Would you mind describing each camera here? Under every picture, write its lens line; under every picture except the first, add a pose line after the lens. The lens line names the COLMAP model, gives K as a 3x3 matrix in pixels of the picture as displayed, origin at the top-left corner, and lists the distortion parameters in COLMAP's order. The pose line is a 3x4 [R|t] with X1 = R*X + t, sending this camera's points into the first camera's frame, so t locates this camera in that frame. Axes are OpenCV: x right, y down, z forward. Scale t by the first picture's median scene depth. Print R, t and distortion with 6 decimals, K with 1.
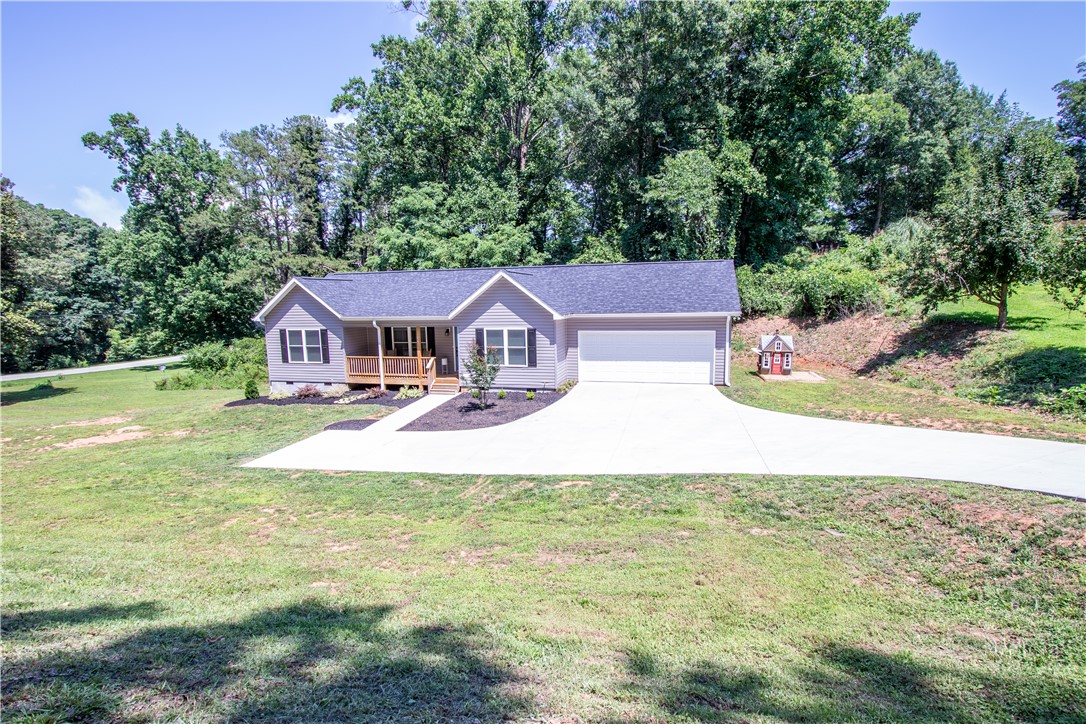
lens RADIAL K [[501.2, 0, 538.0], [0, 501.2, 366.0], [0, 0, 1]] dist [-0.019780, -0.000222]
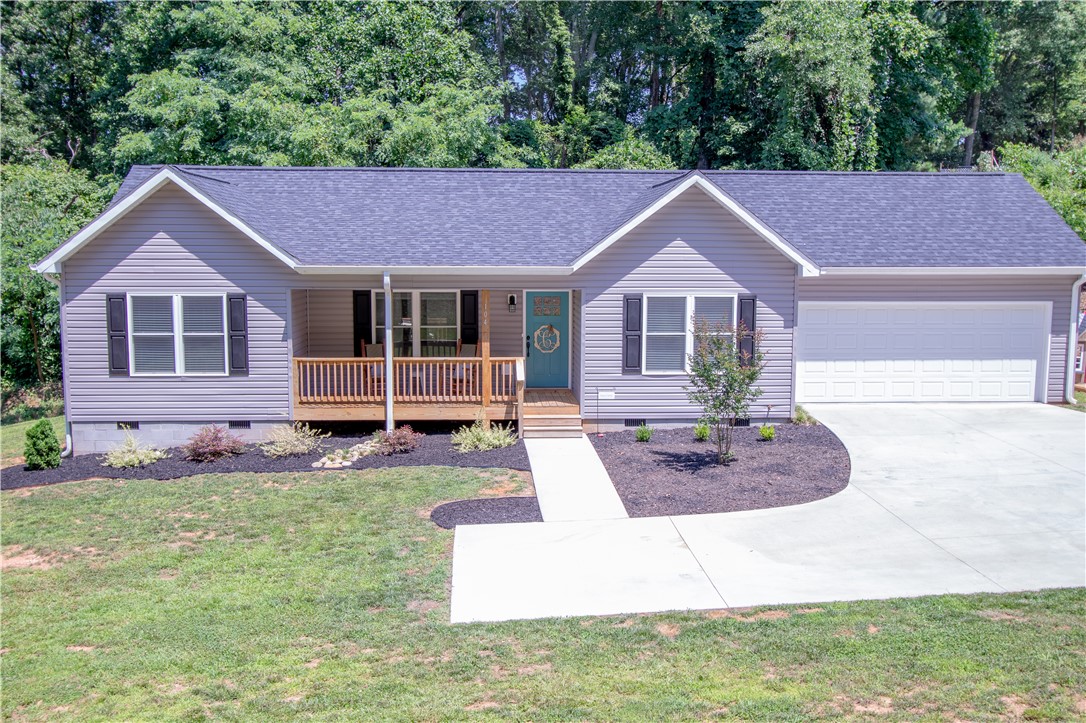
lens RADIAL K [[1002.4, 0, 543.0], [0, 1002.4, 361.5], [0, 0, 1]] dist [0.003724, 0.008428]
pose [[0.953627, -0.011221, 0.300781, -0.448458], [0.019464, 0.999512, -0.024424, 0.008670], [-0.300360, 0.029146, 0.953380, 0.124114]]
